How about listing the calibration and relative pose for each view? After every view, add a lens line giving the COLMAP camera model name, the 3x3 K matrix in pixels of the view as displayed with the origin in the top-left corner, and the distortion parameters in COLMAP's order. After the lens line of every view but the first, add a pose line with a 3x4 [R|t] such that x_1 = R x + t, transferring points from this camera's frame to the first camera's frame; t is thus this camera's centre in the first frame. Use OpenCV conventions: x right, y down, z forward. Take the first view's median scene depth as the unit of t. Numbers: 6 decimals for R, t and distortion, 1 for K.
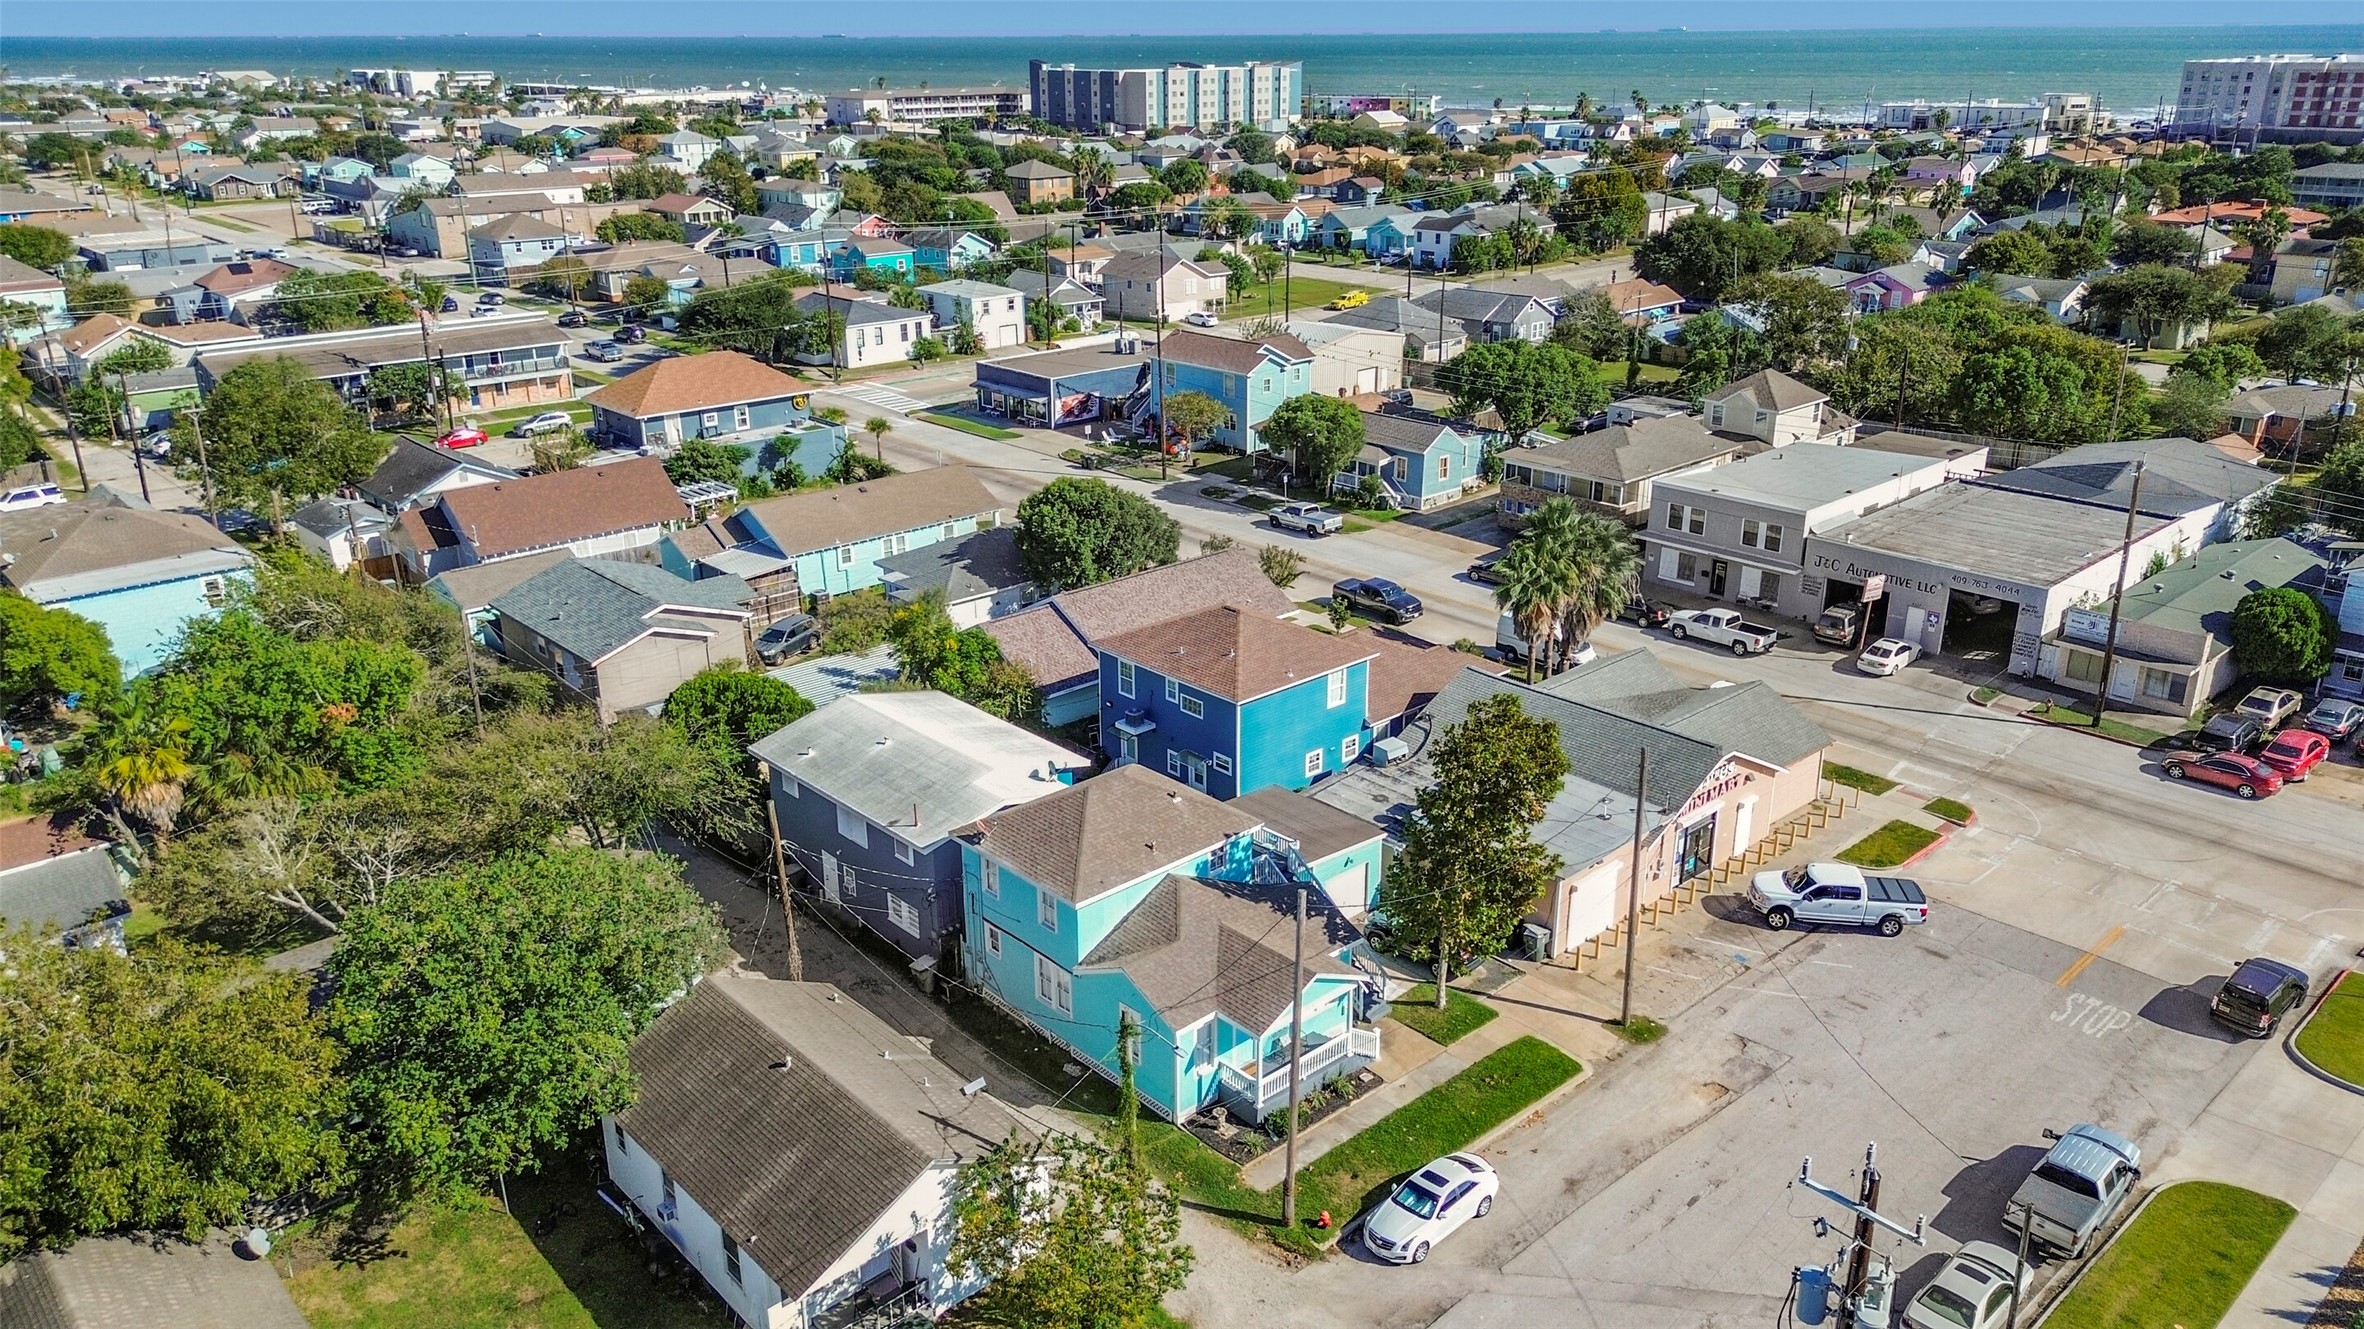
lens RADIAL K [[1650.4, 0, 1182.0], [0, 1650.4, 664.5], [0, 0, 1]] dist [0.041723, -0.045459]
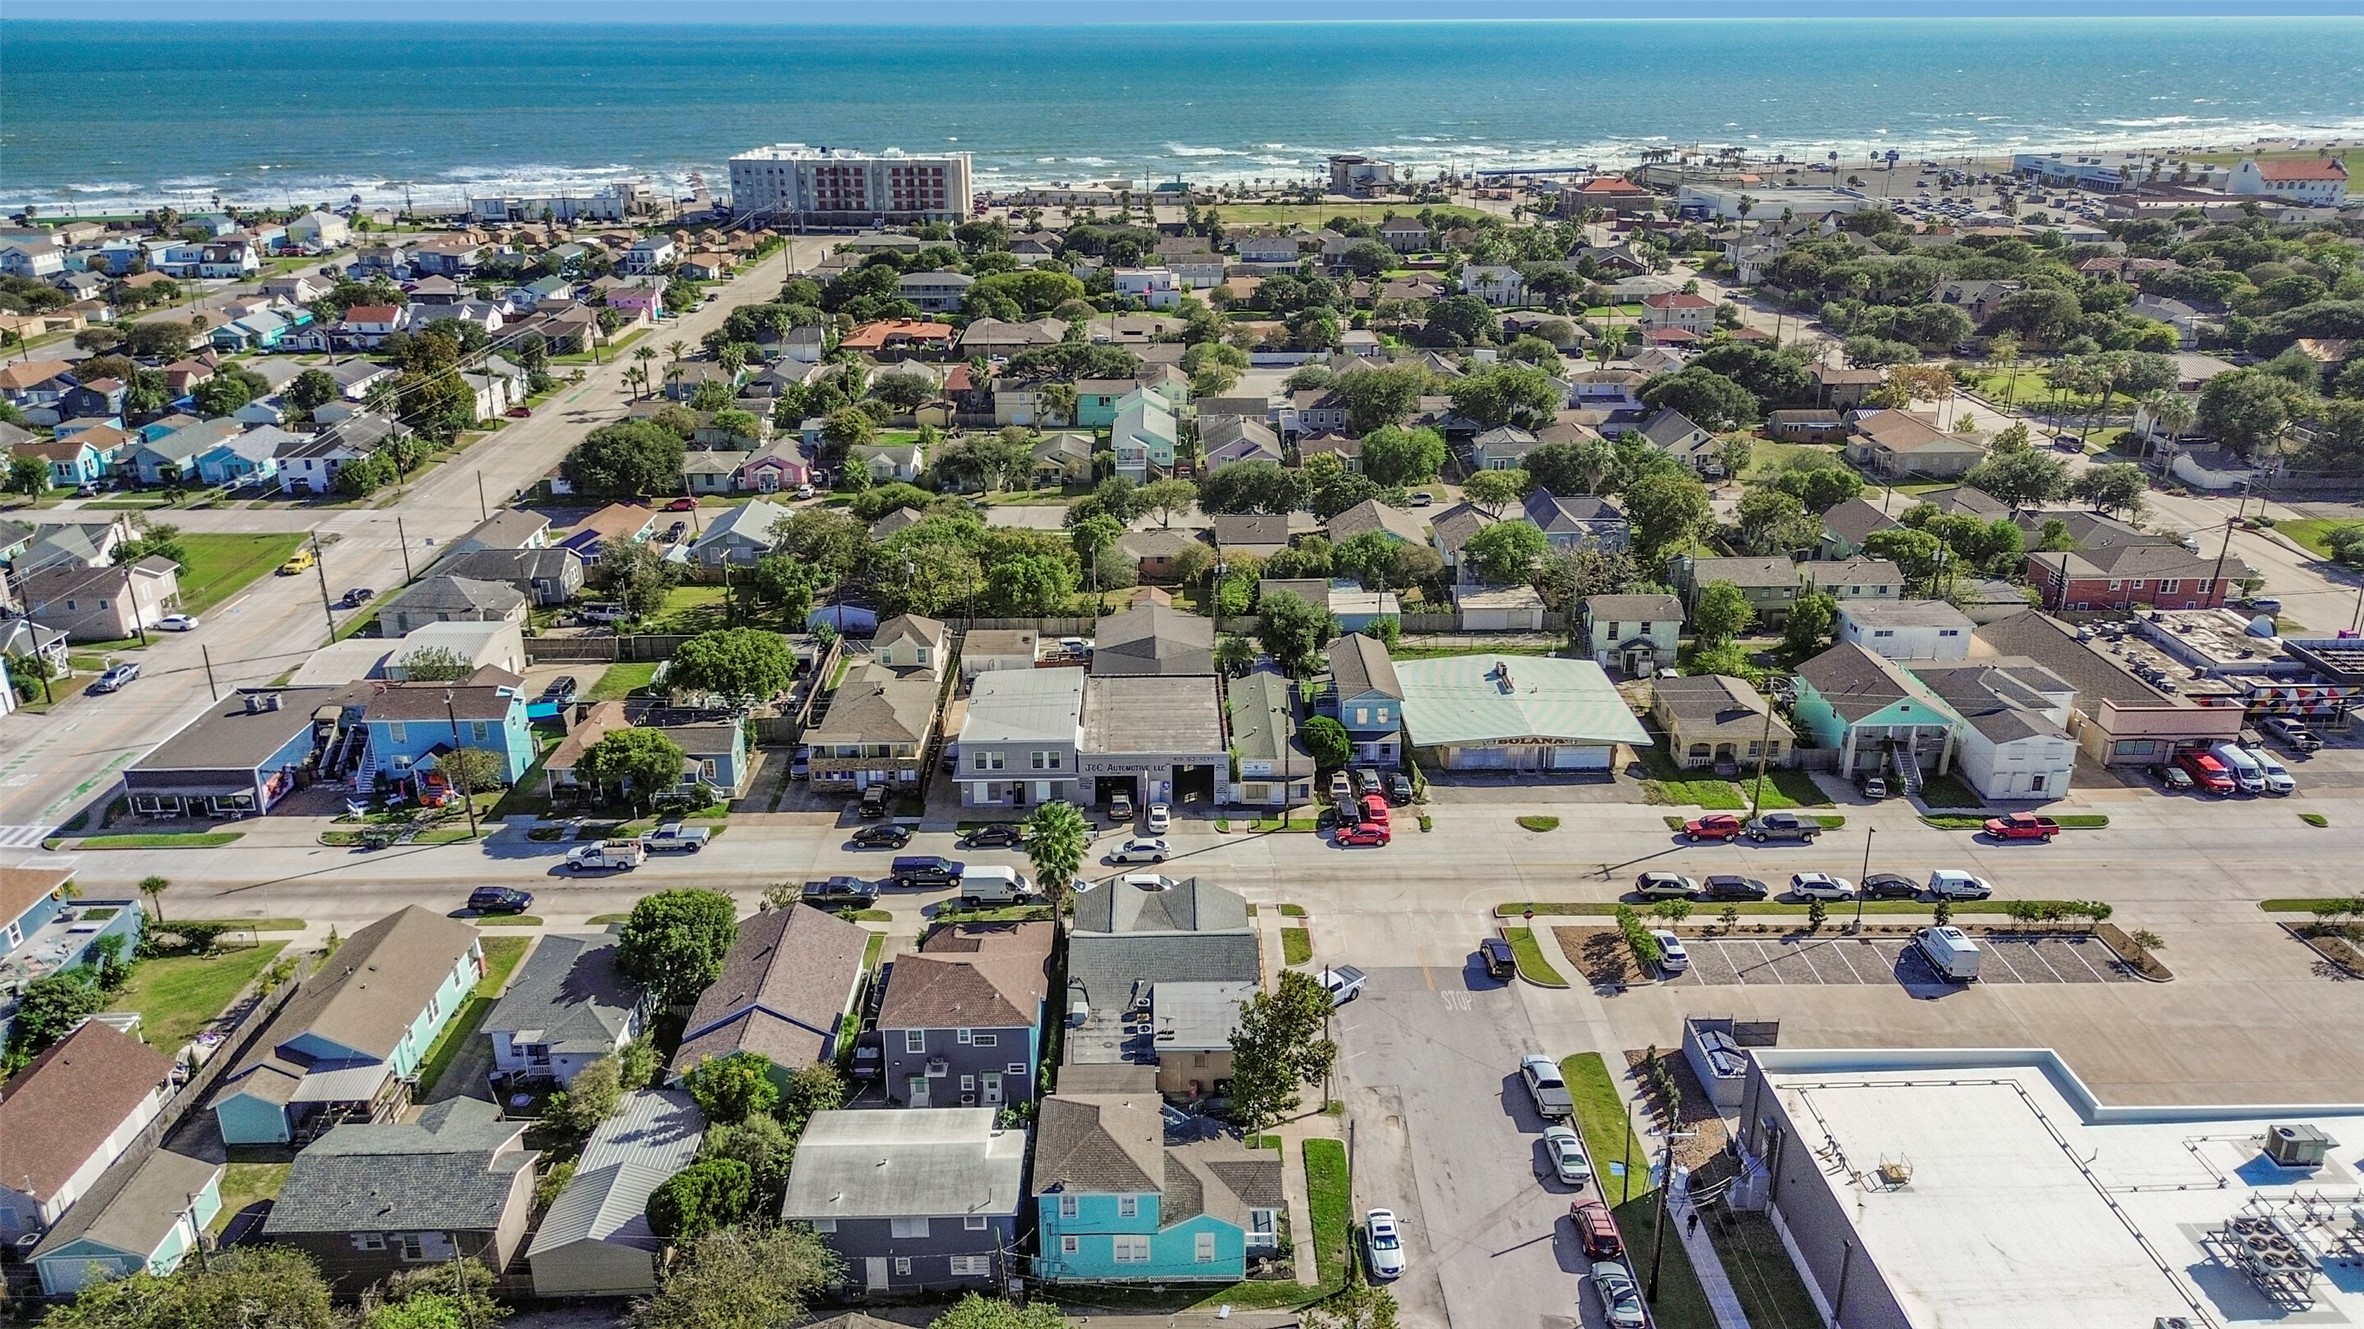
lens RADIAL K [[1621.9, 0, 1182.0], [0, 1621.9, 664.5], [0, 0, 1]] dist [0.037275, -0.004194]
pose [[0.668229, -0.259825, 0.697109, -0.442339], [0.265306, 0.958648, 0.102991, -0.219931], [-0.695042, 0.116126, 0.709529, -0.096211]]
